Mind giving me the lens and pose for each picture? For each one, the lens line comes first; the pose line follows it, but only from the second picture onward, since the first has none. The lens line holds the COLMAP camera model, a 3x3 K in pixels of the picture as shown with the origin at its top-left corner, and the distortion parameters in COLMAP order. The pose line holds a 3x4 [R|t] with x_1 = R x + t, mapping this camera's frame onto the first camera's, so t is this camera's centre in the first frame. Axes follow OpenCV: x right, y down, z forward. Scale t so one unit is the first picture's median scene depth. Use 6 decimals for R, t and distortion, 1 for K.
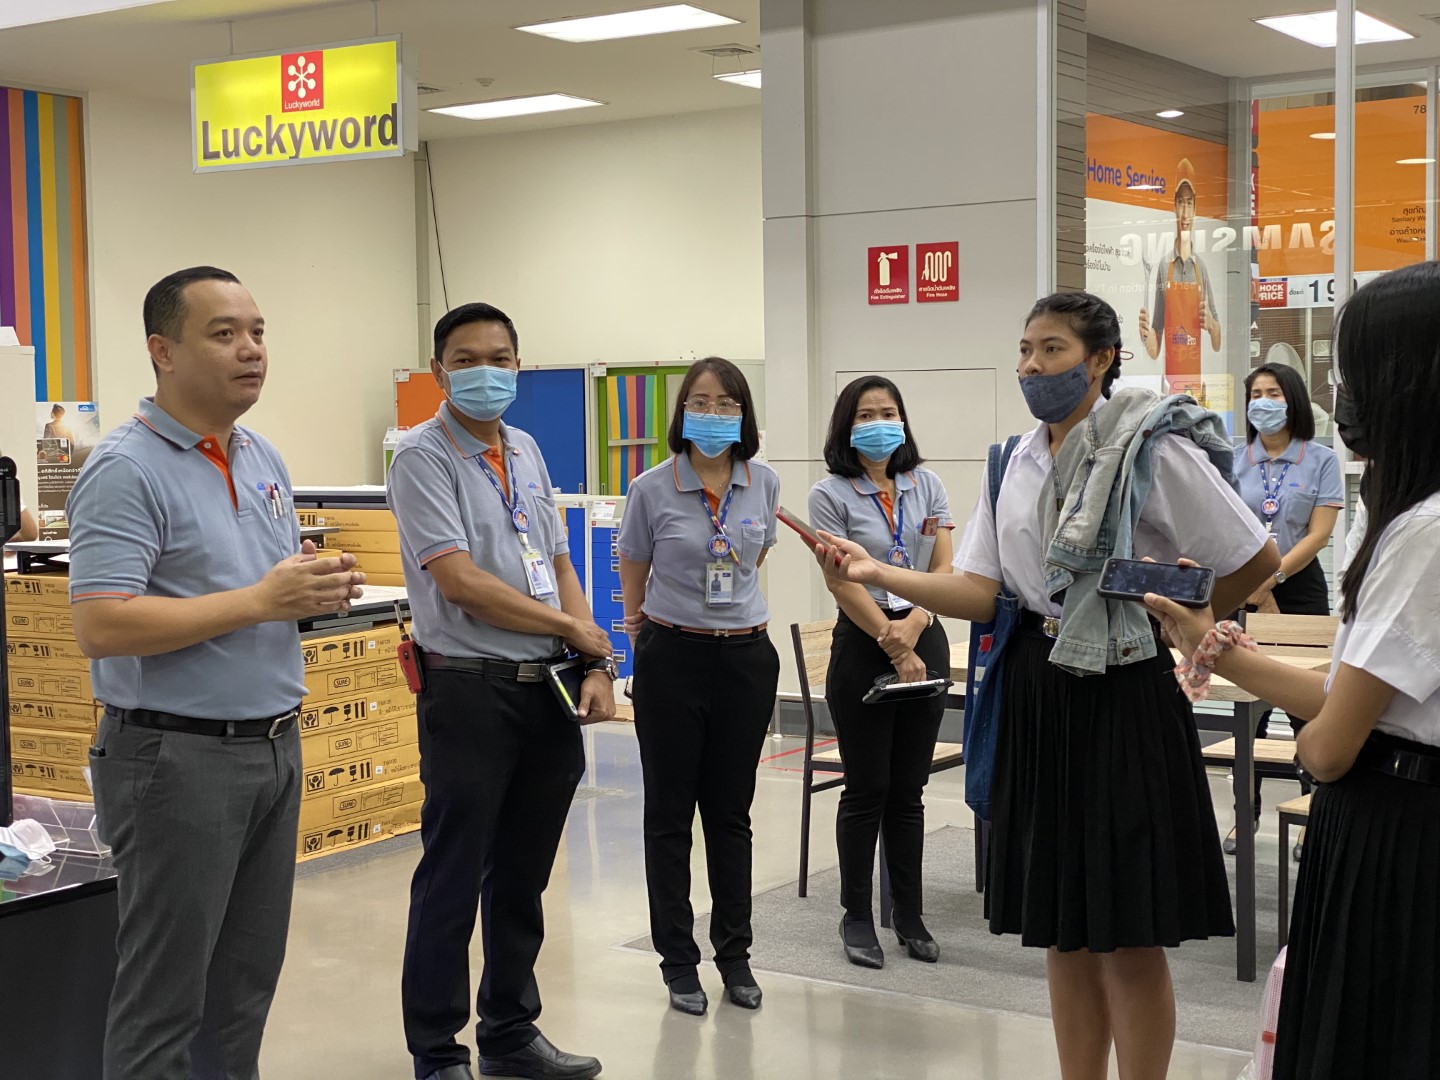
lens RADIAL K [[2138.4, 0, 719.7], [0, 2138.4, 545.8], [0, 0, 1]] dist [0.085665, 0.000000]
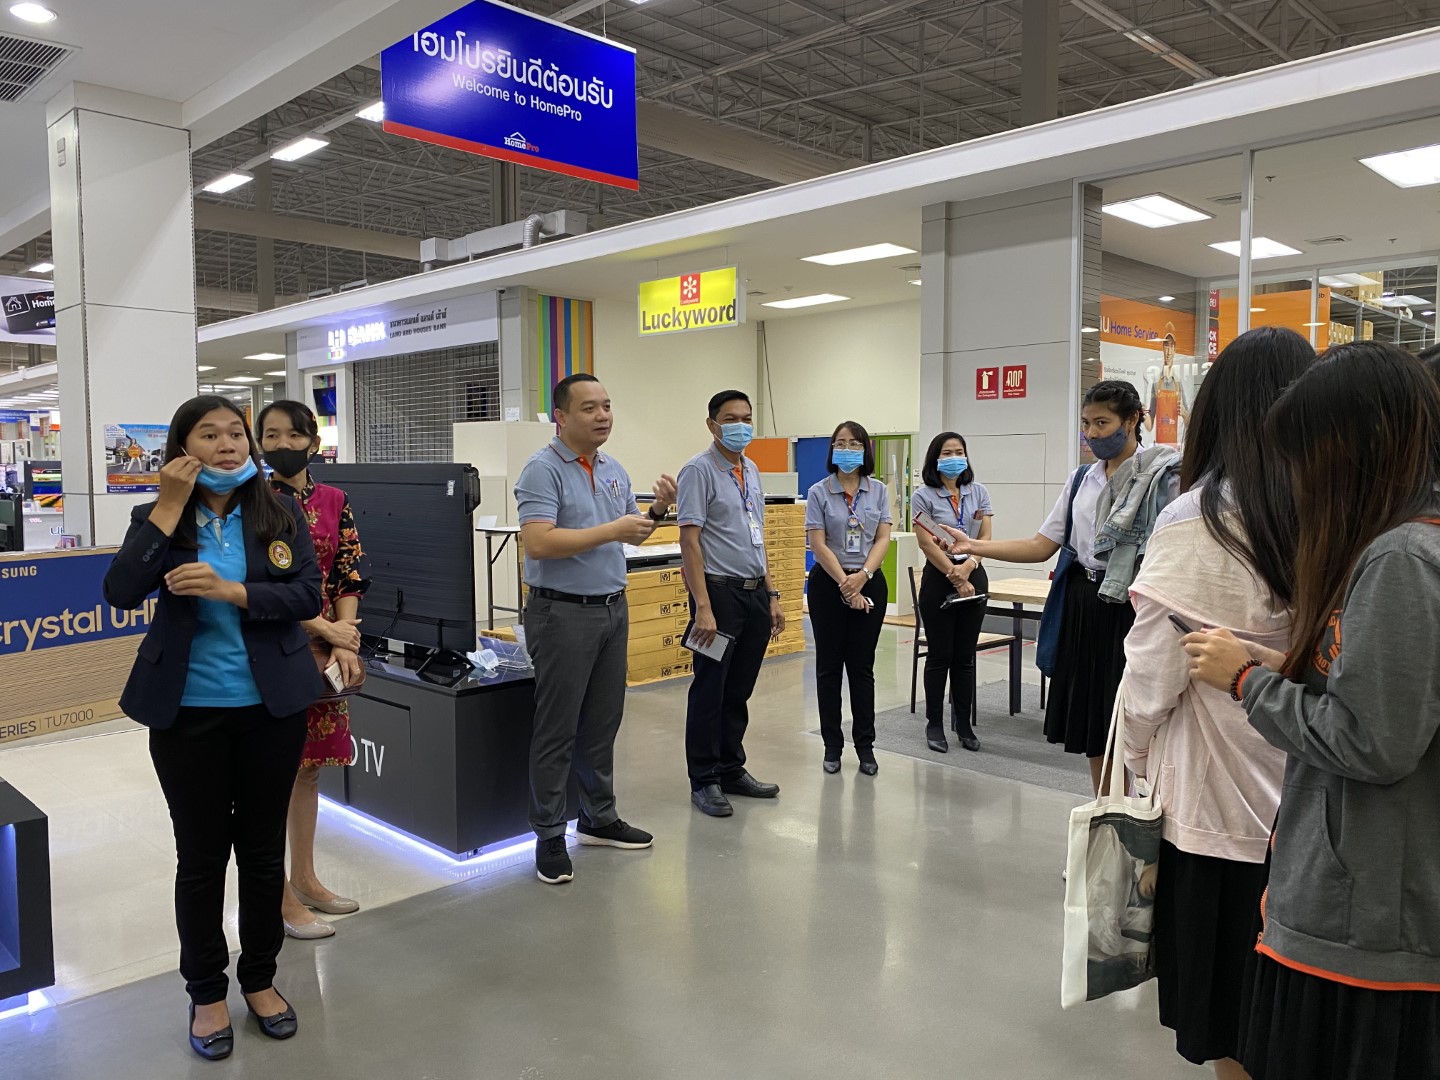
lens RADIAL K [[1097.5, 0, 723.7], [0, 1097.5, 532.6], [0, 0, 1]] dist [0.030385, -0.038967]
pose [[0.981511, 0.020836, -0.190266, 0.033521], [-0.020835, 0.999781, 0.002005, 0.004955], [0.190266, 0.001997, 0.981730, 0.017992]]
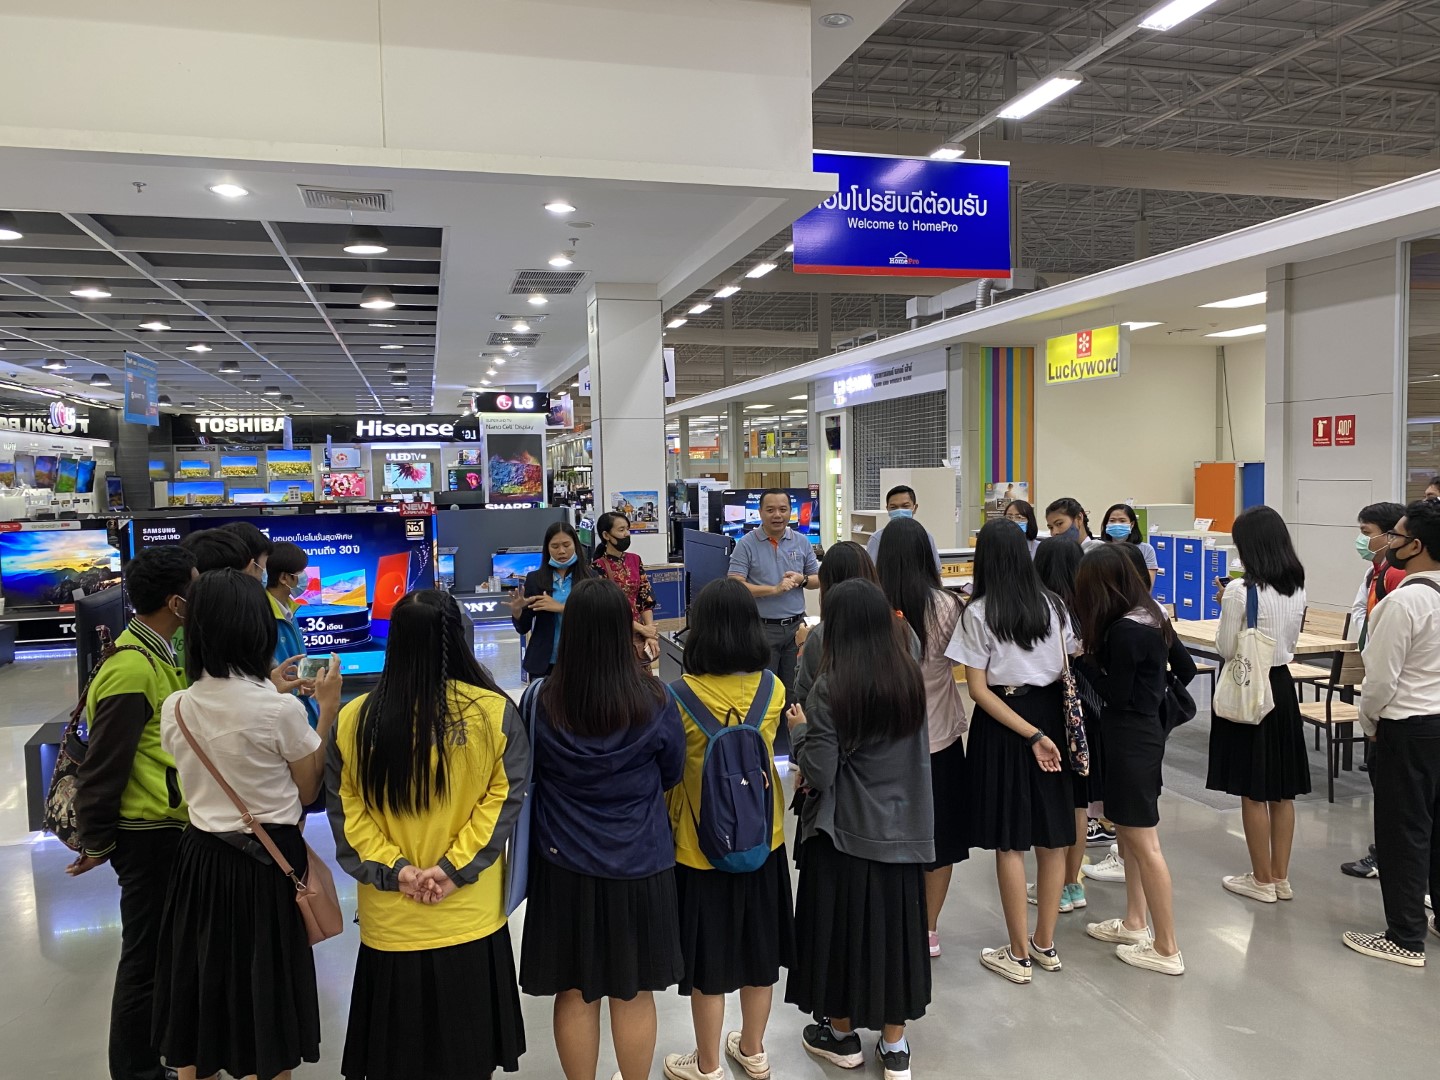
lens RADIAL K [[1097.5, 0, 725.2], [0, 1097.5, 541.8], [0, 0, 1]] dist [0.030385, -0.038967]
pose [[0.753506, 0.039068, -0.656279, 0.294325], [-0.028971, 0.999236, 0.026221, -0.030621], [0.656802, -0.000745, 0.754063, -0.115068]]
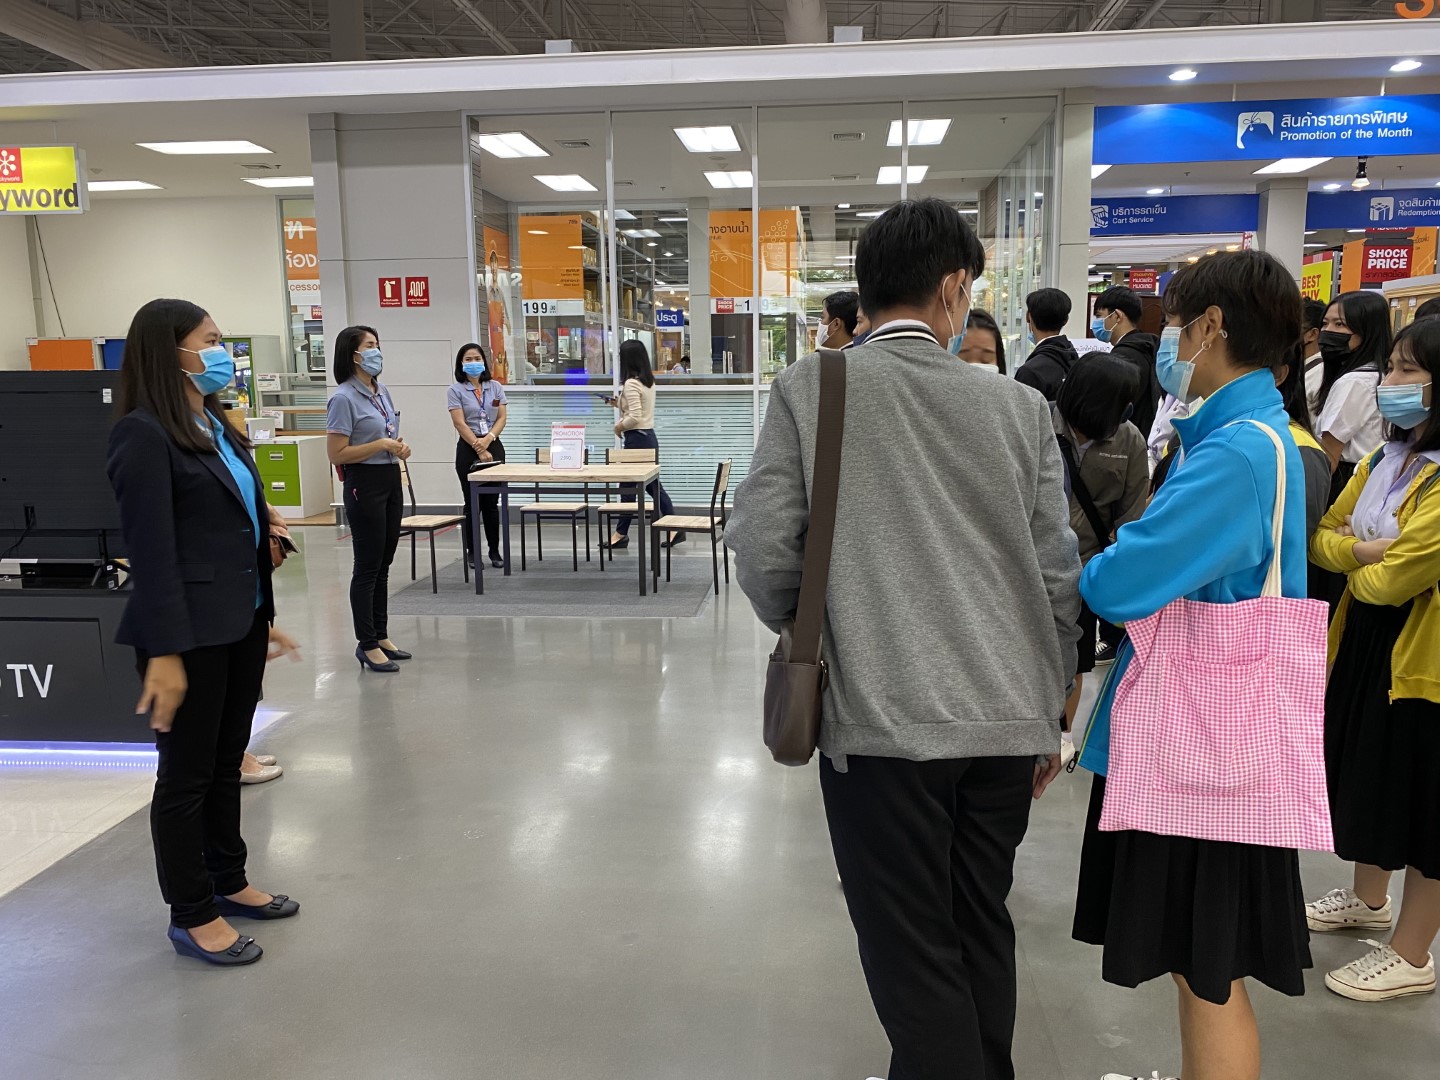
lens RADIAL K [[1097.5, 0, 727.1], [0, 1097.5, 542.5], [0, 0, 1]] dist [0.030385, -0.038967]
pose [[0.877933, -0.073254, 0.473146, -0.131461], [0.028894, 0.994531, 0.100363, 0.010675], [-0.477910, -0.074441, 0.875249, -0.062409]]
